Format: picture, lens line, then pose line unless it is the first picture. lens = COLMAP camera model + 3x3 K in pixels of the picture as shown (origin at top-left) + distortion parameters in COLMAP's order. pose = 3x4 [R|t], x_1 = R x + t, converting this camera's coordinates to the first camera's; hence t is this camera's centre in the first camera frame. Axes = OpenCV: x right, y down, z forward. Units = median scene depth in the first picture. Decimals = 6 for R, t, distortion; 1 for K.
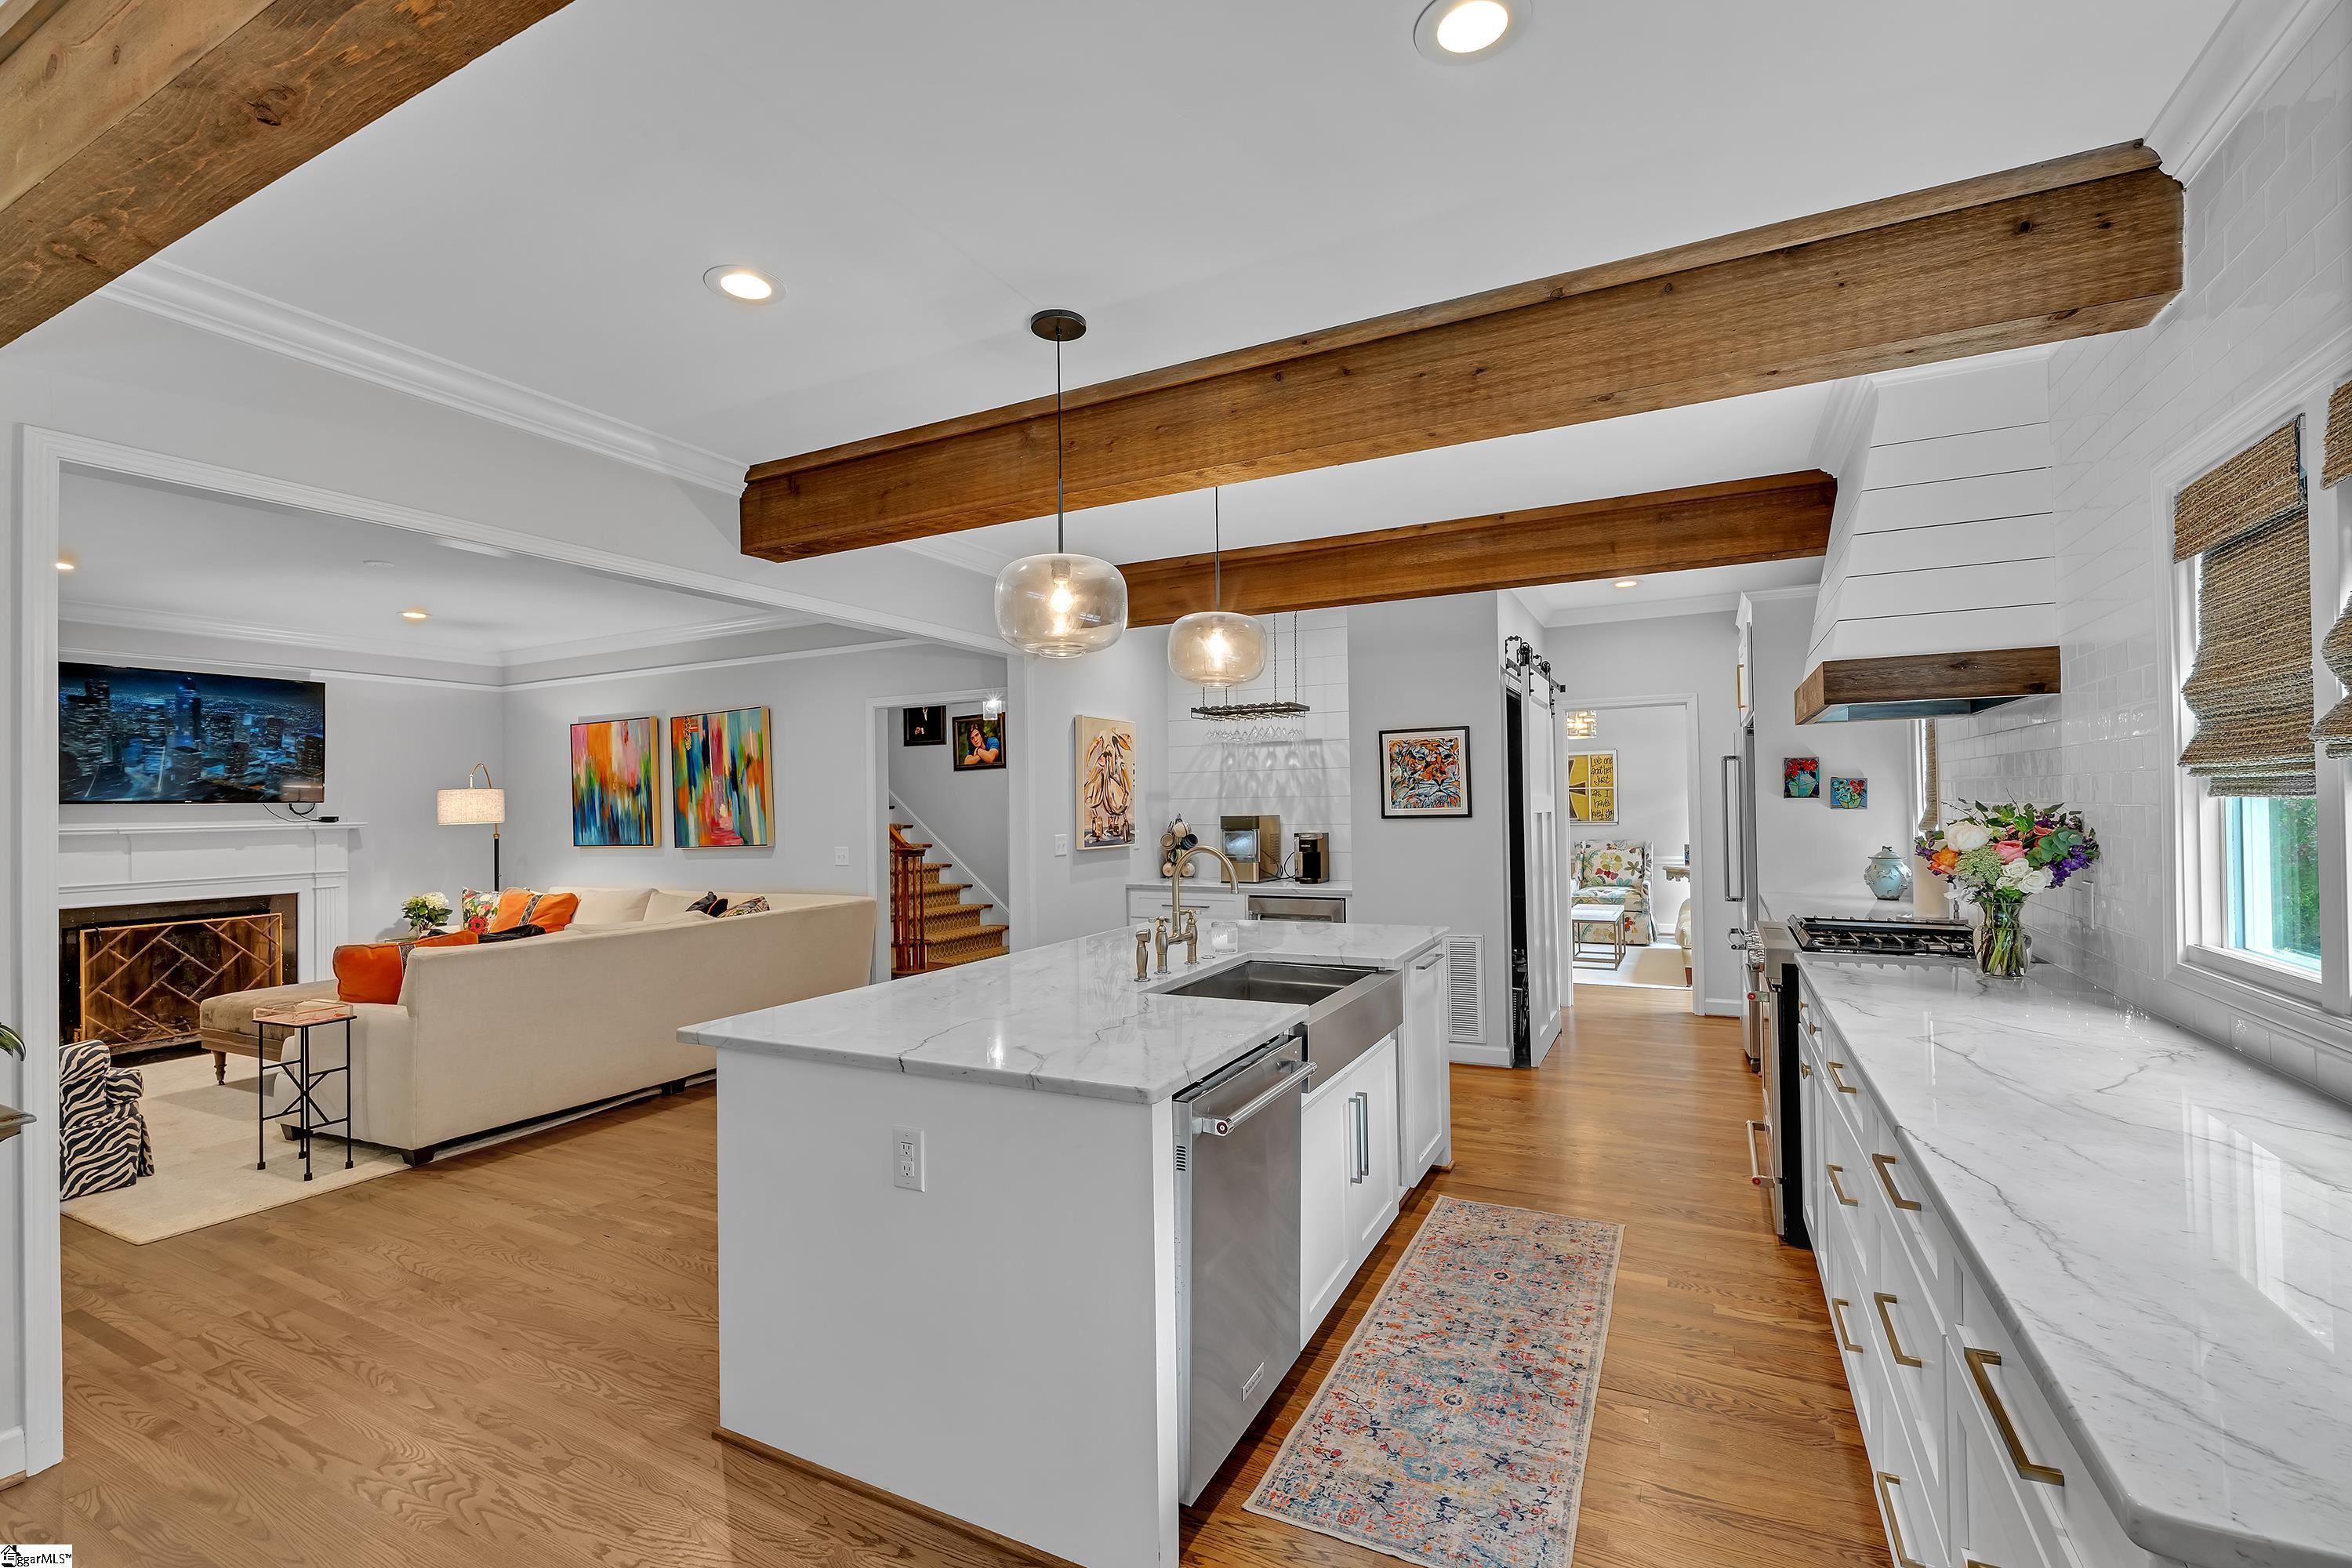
lens RADIAL K [[1027.7, 0, 1165.8], [0, 1027.7, 789.3], [0, 0, 1]] dist [-0.003077, 0.000154]
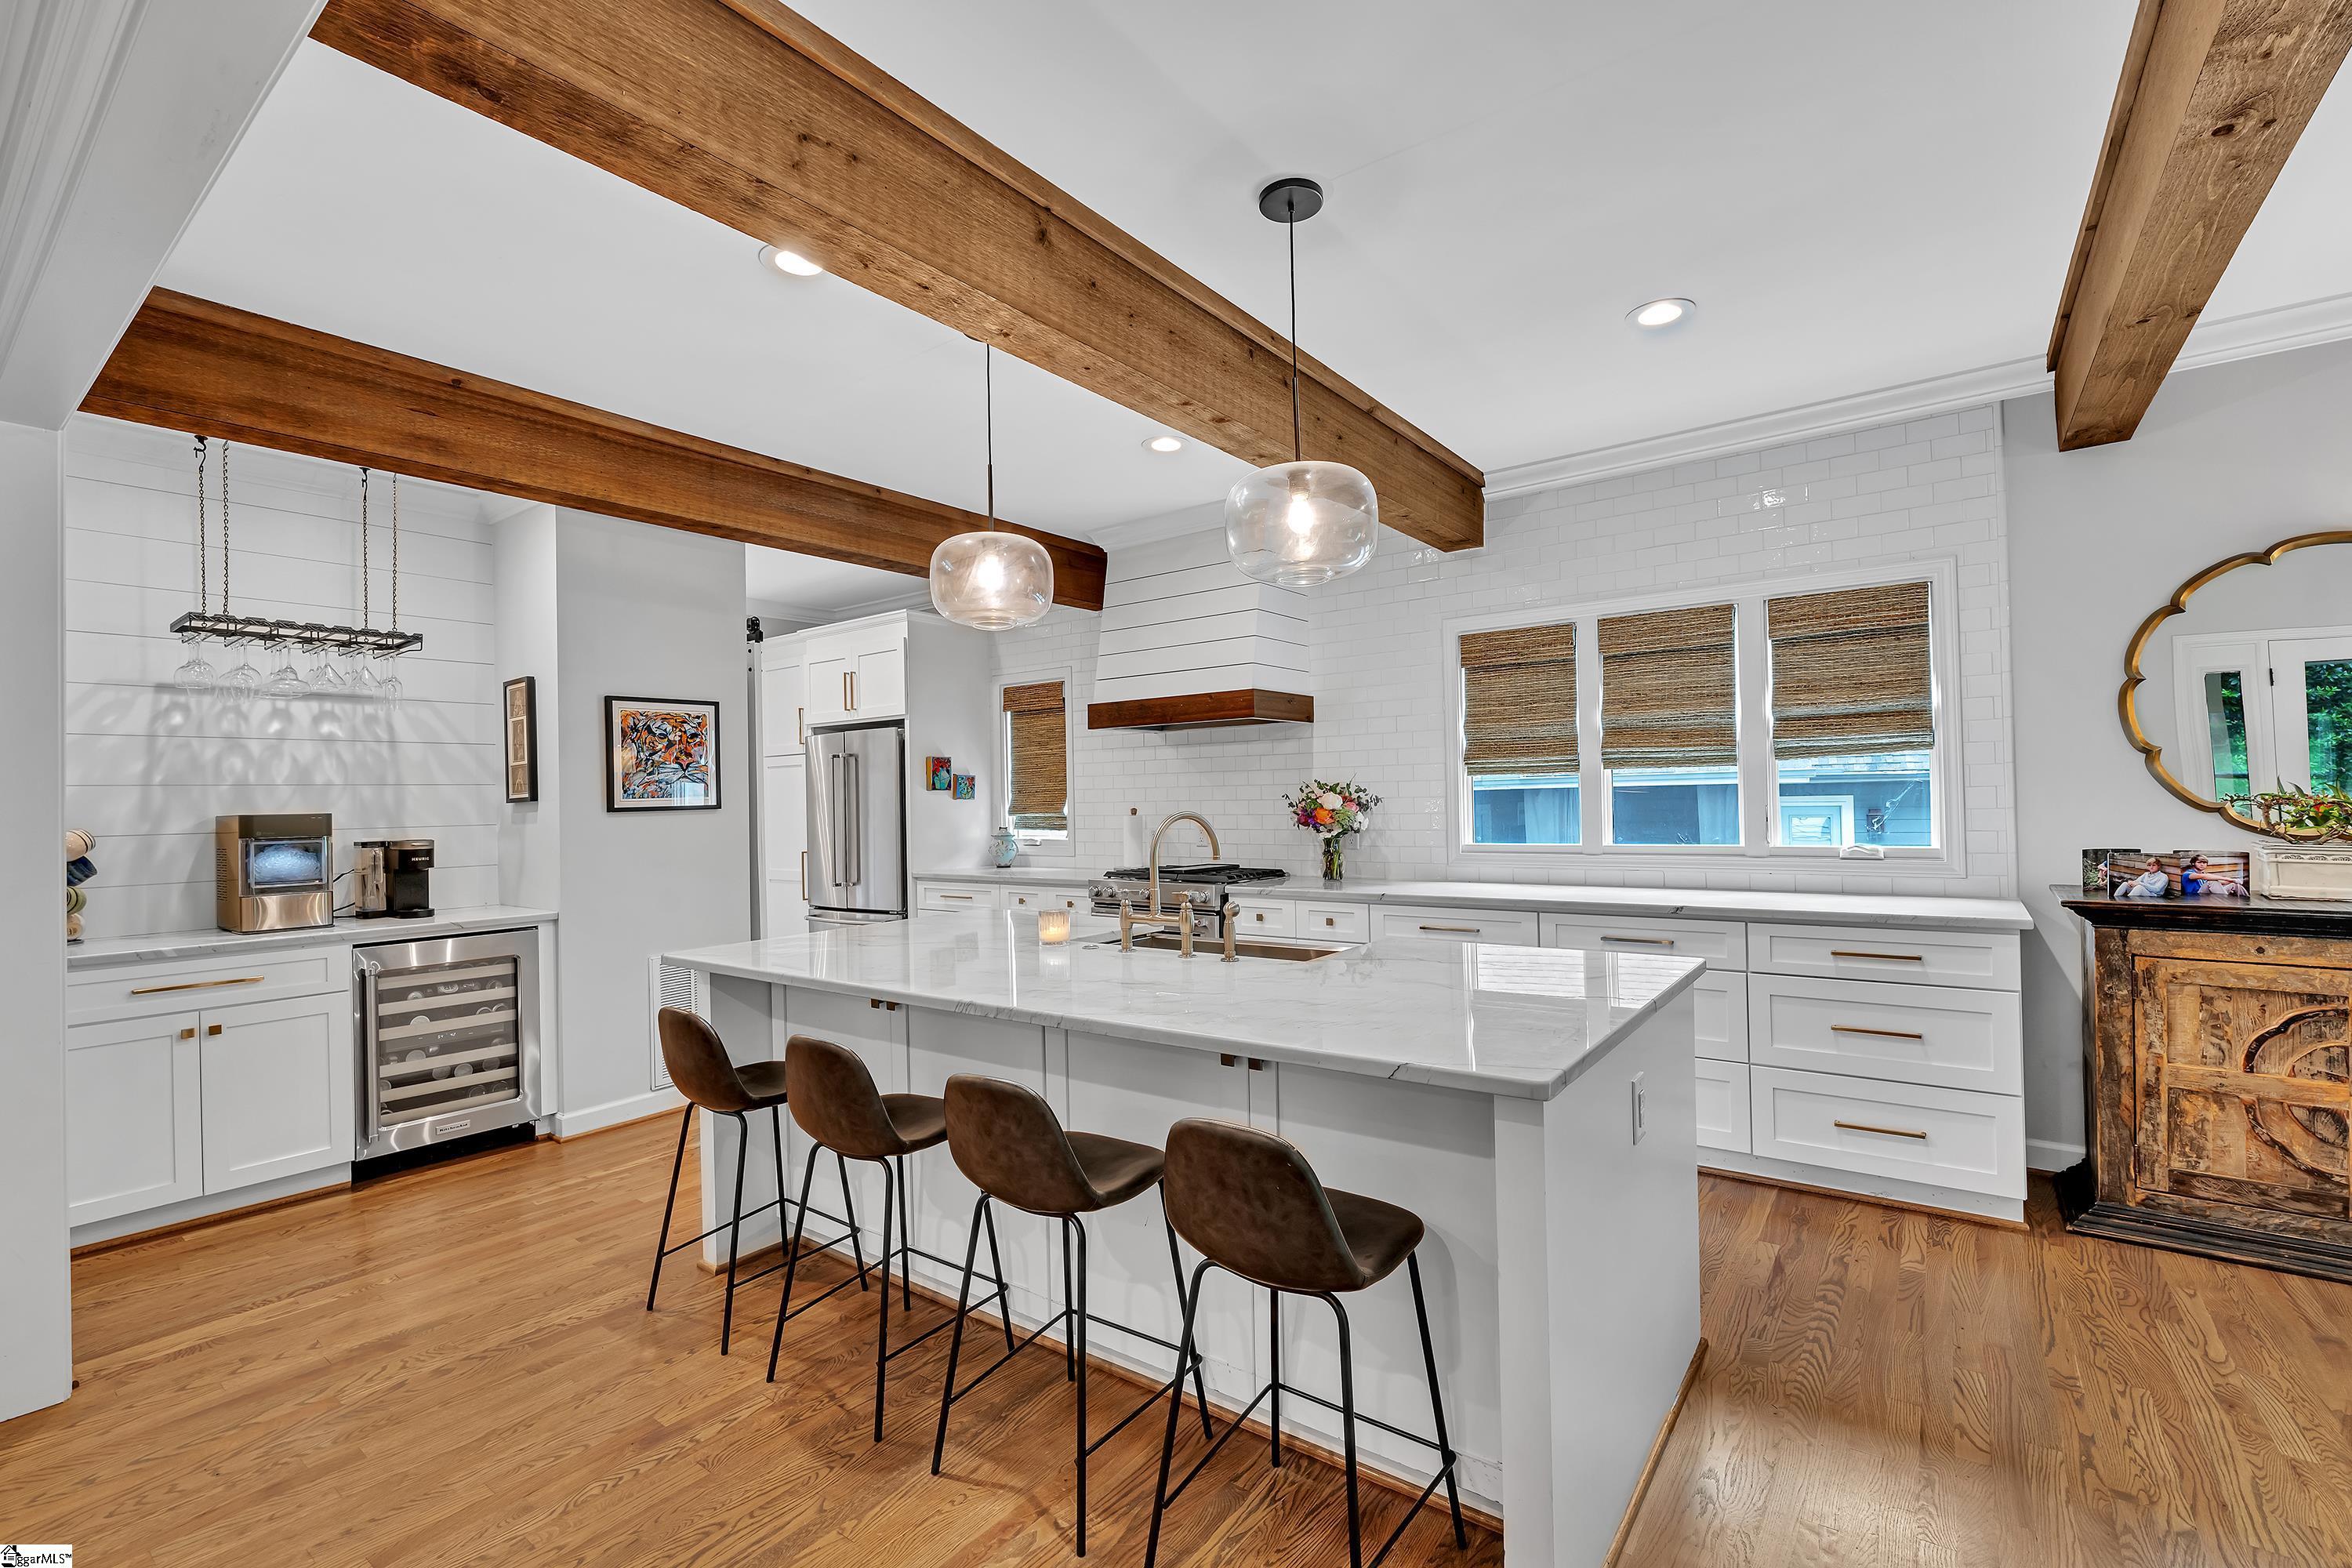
lens RADIAL K [[1027.7, 0, 1174.8], [0, 1027.7, 787.9], [0, 0, 1]] dist [-0.003077, 0.000154]
pose [[0.161512, 0.019939, 0.986669, -0.481389], [0.004853, 0.999768, -0.020998, 0.029432], [-0.986859, 0.008180, 0.161378, 0.482796]]
